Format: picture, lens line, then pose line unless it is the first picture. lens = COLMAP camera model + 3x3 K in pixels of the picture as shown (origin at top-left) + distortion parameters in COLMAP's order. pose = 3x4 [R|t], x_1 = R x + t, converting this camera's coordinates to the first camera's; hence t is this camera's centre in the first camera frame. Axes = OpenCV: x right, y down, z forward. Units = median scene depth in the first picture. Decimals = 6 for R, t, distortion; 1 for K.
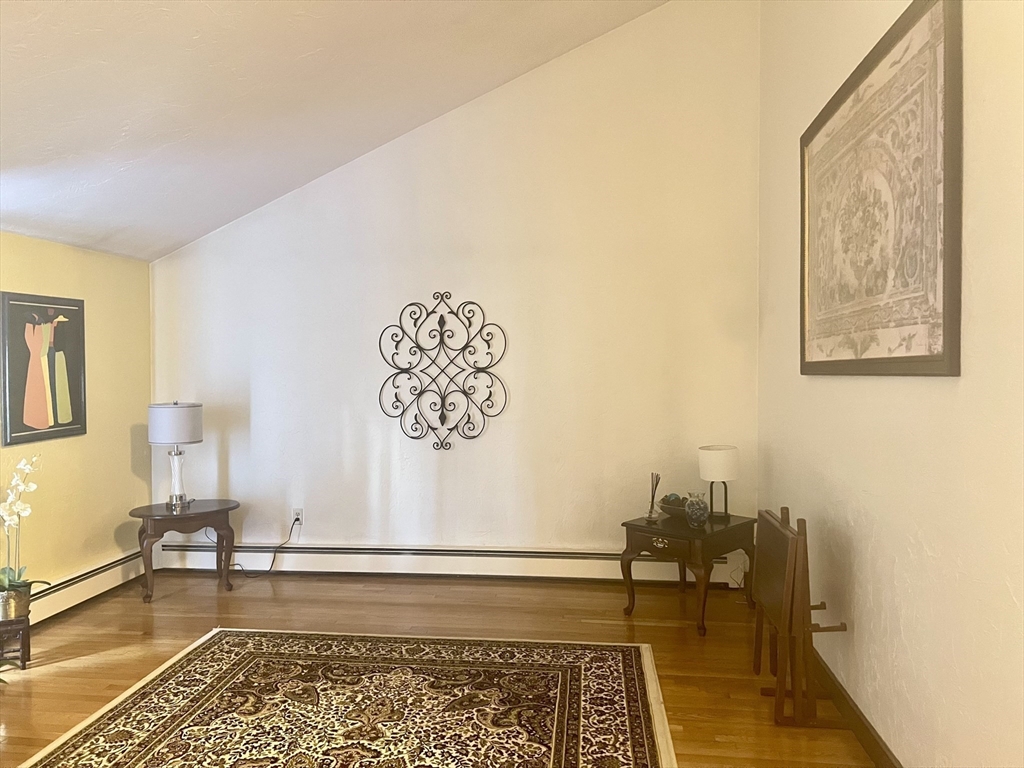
lens RADIAL K [[771.9, 0, 512.9], [0, 771.9, 381.7], [0, 0, 1]] dist [0.009952, -0.014797]
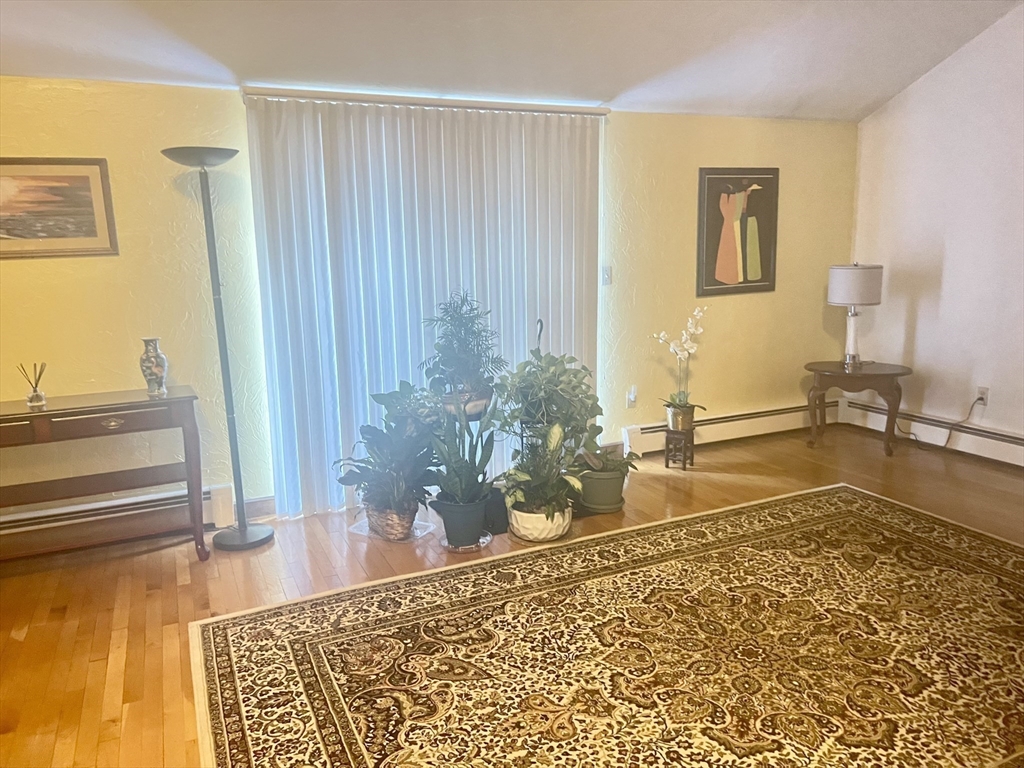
lens RADIAL K [[771.9, 0, 515.8], [0, 771.9, 384.5], [0, 0, 1]] dist [0.009952, -0.014797]
pose [[0.513400, 0.151235, -0.844718, 0.257929], [0.002581, 0.984072, 0.177753, 0.001169], [0.858146, -0.093439, 0.504832, 0.107870]]
